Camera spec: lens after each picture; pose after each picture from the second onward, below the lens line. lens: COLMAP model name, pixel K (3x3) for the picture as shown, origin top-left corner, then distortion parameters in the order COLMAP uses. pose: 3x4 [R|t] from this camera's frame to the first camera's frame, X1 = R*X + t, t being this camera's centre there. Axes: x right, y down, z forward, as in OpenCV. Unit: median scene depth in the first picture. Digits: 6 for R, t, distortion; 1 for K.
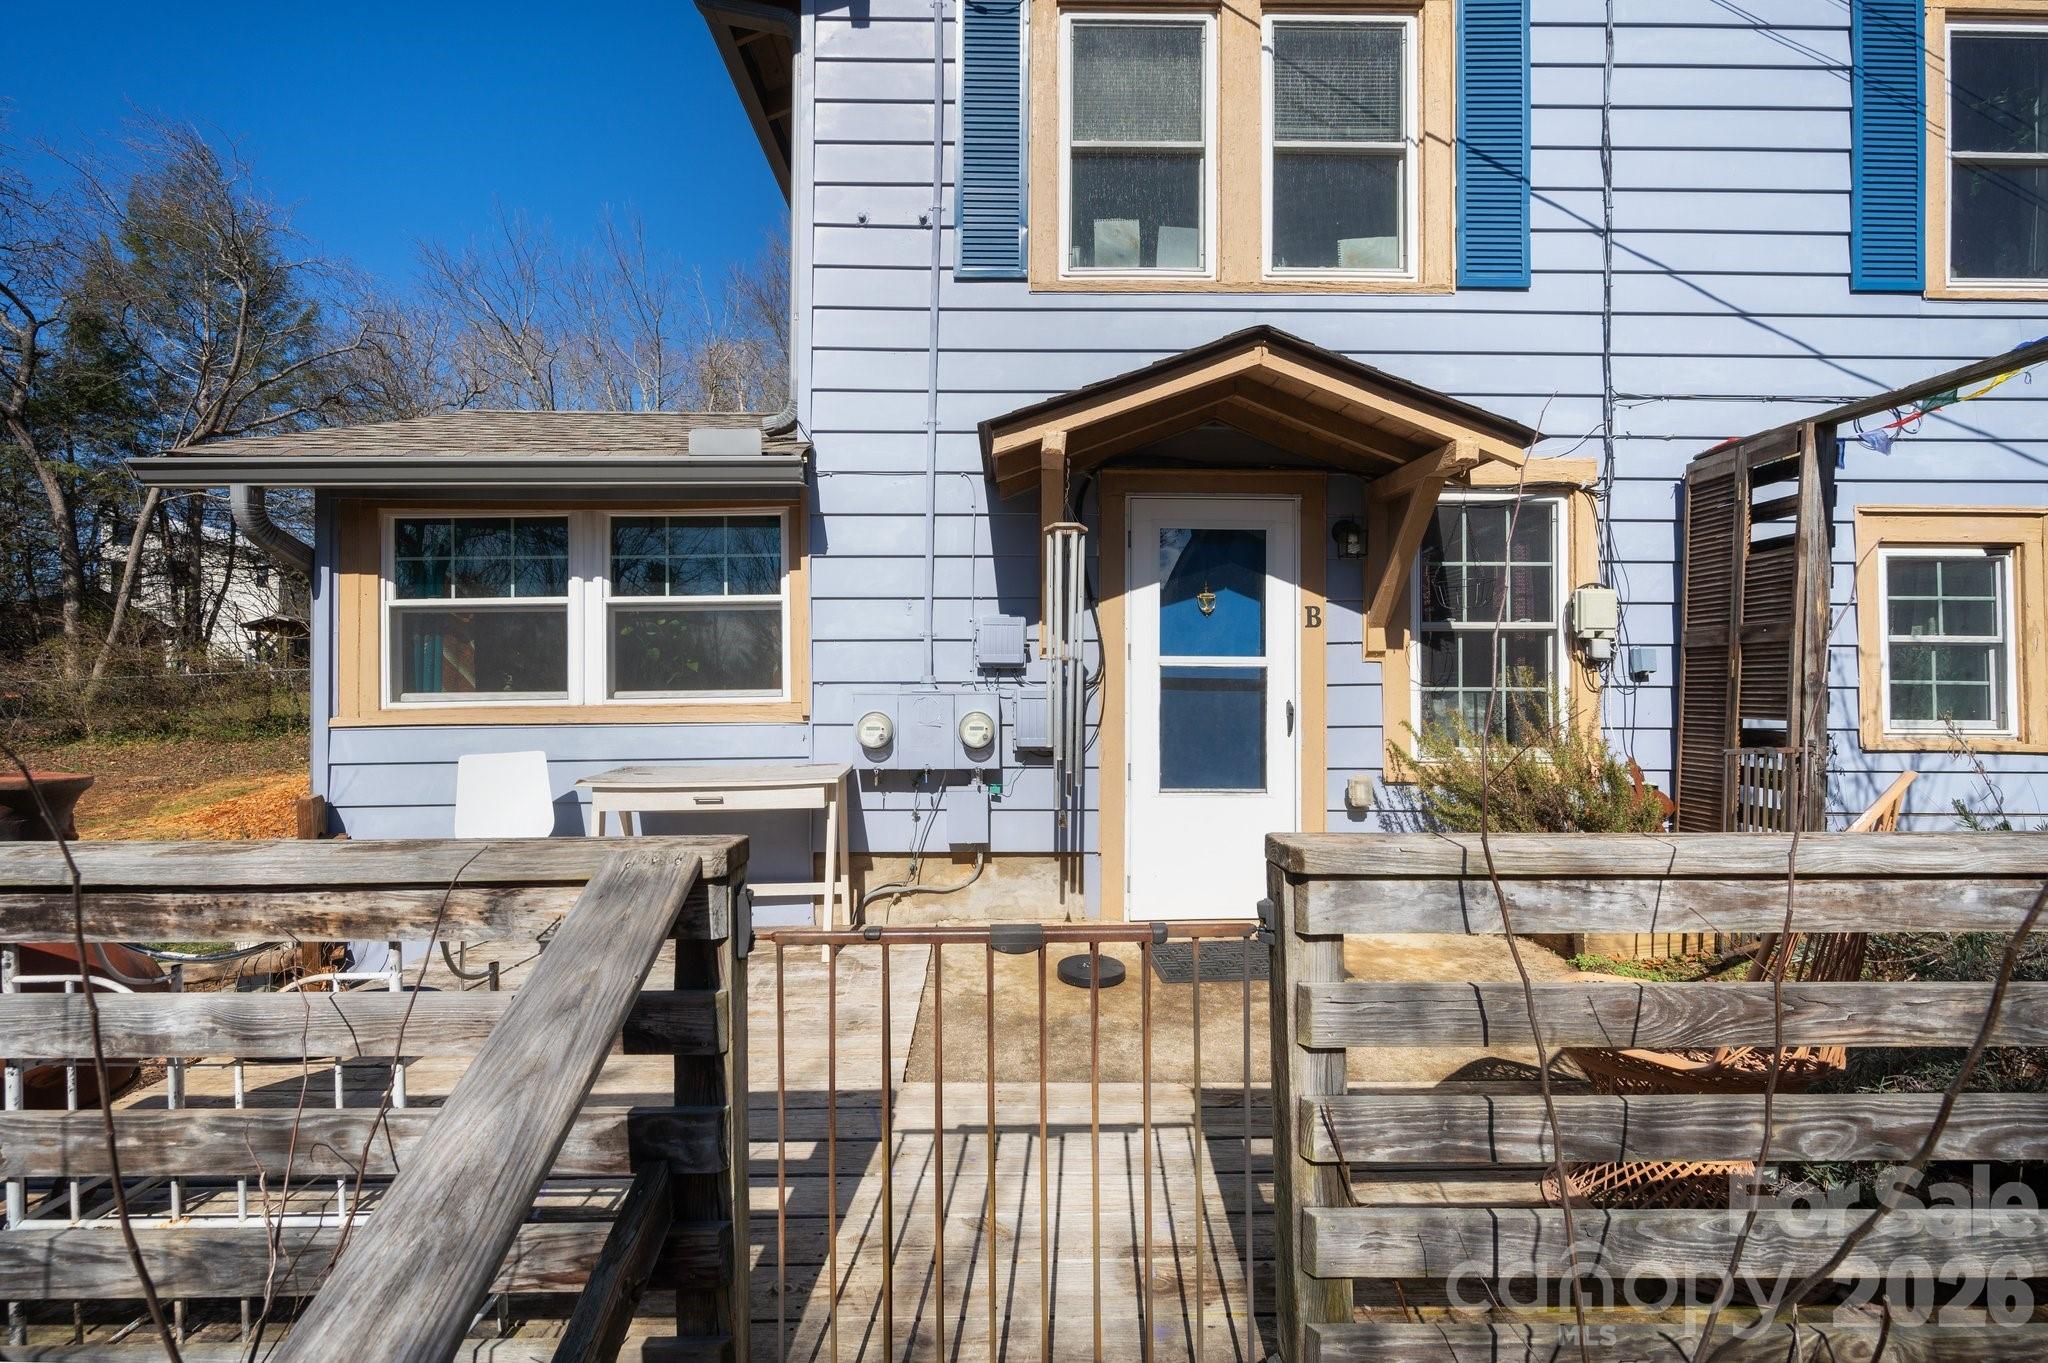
lens RADIAL K [[828.7, 0, 1016.6], [0, 828.7, 684.4], [0, 0, 1]] dist [0.000002, 0.000688]
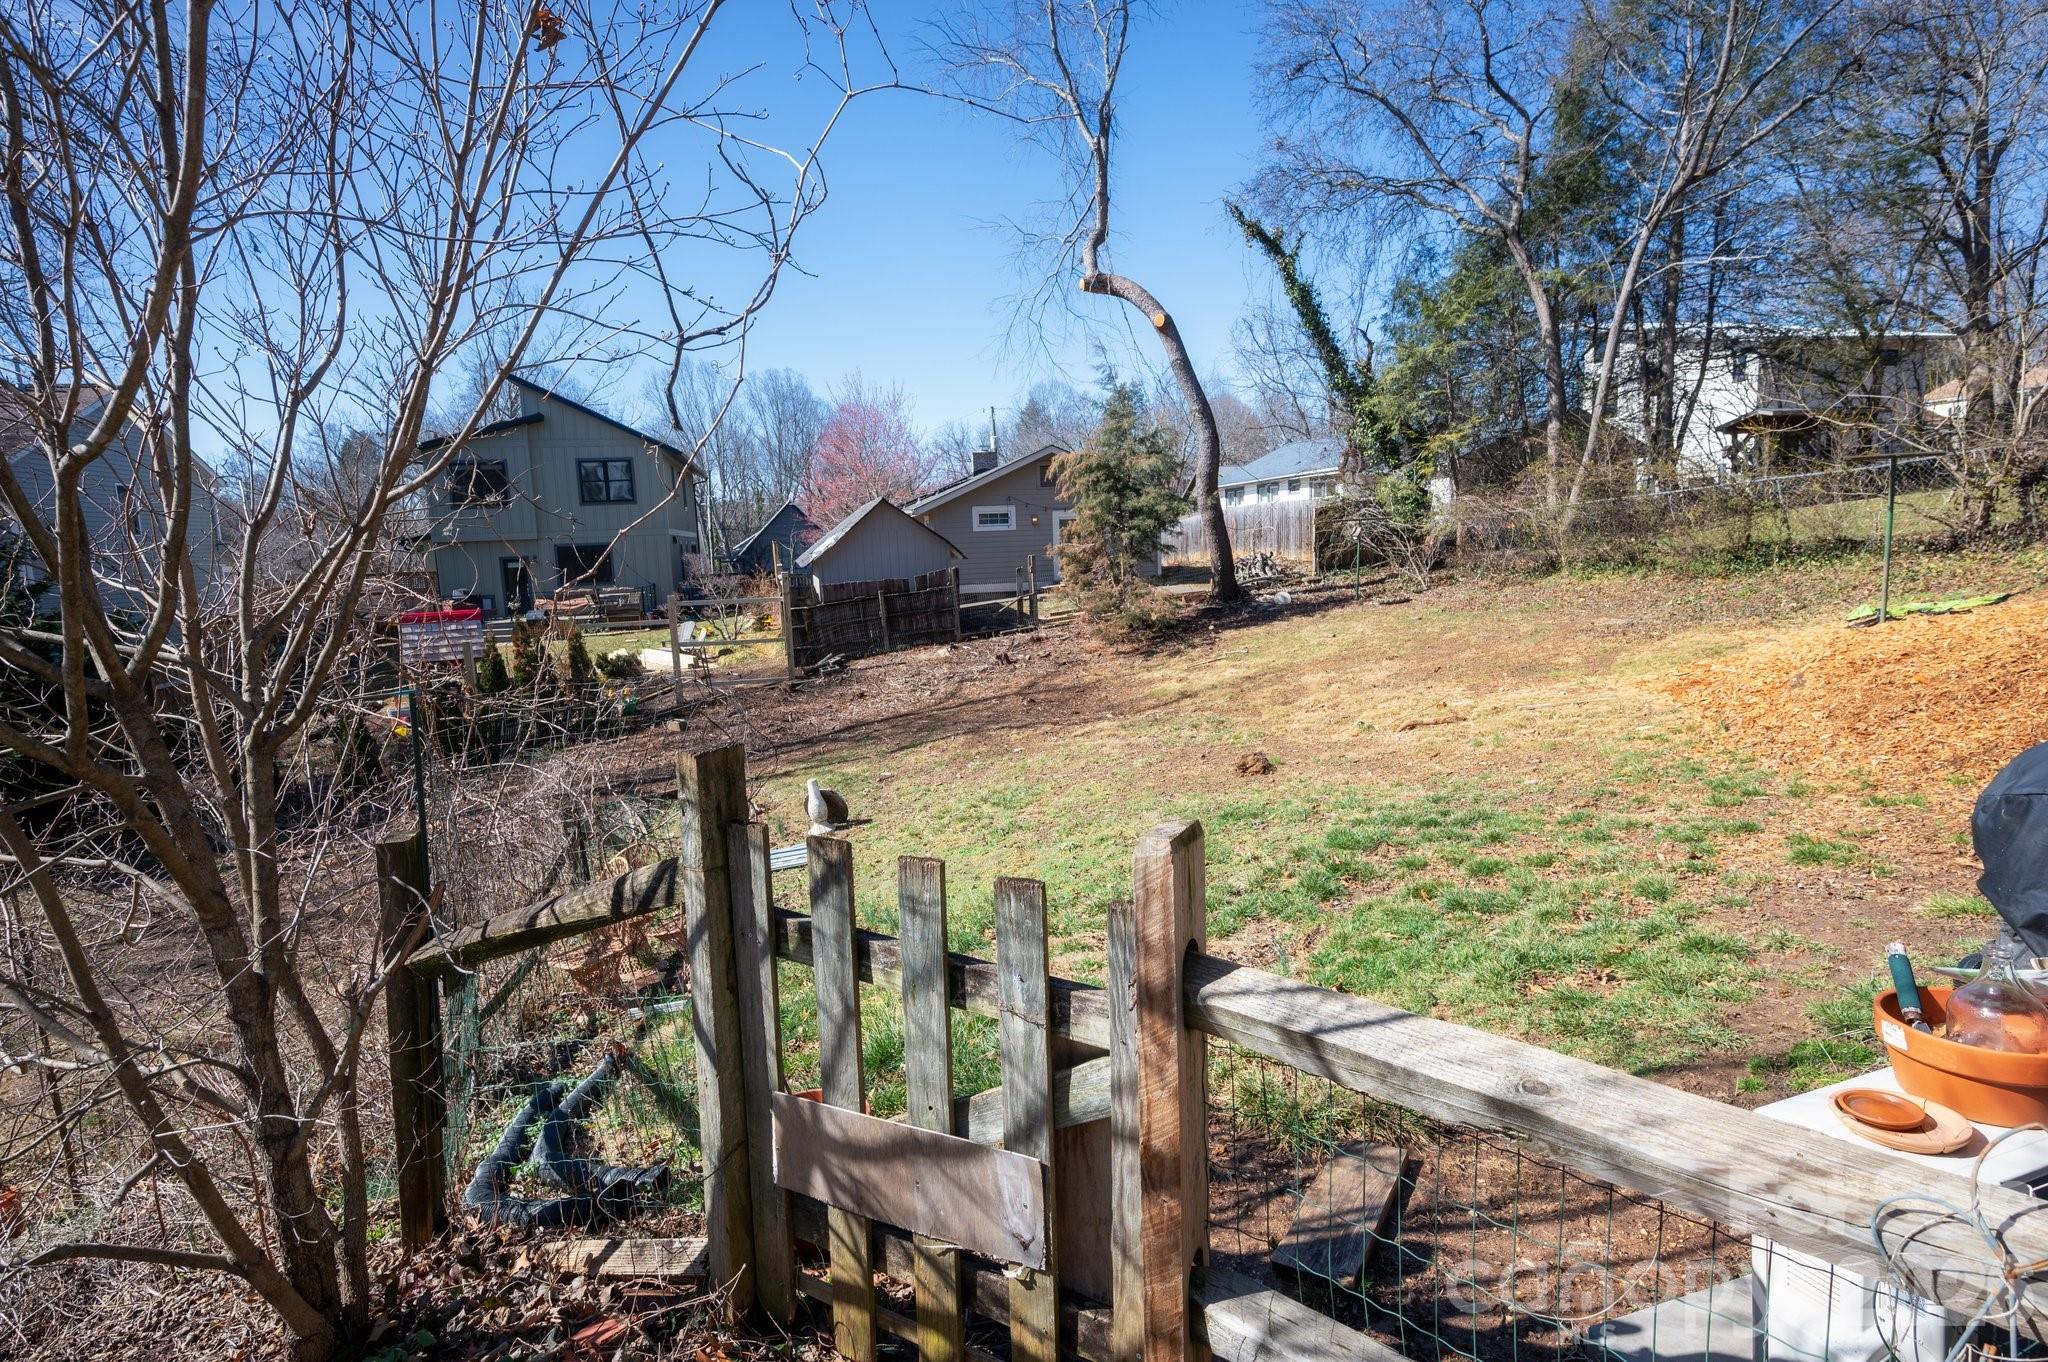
lens RADIAL K [[971.3, 0, 1005.2], [0, 971.3, 670.4], [0, 0, 1]] dist [-0.004310, -0.000926]
pose [[0.196930, 0.113032, -0.973880, -0.154325], [0.055803, 0.990429, 0.126237, 0.003794], [0.978828, -0.079206, 0.188738, 0.155038]]
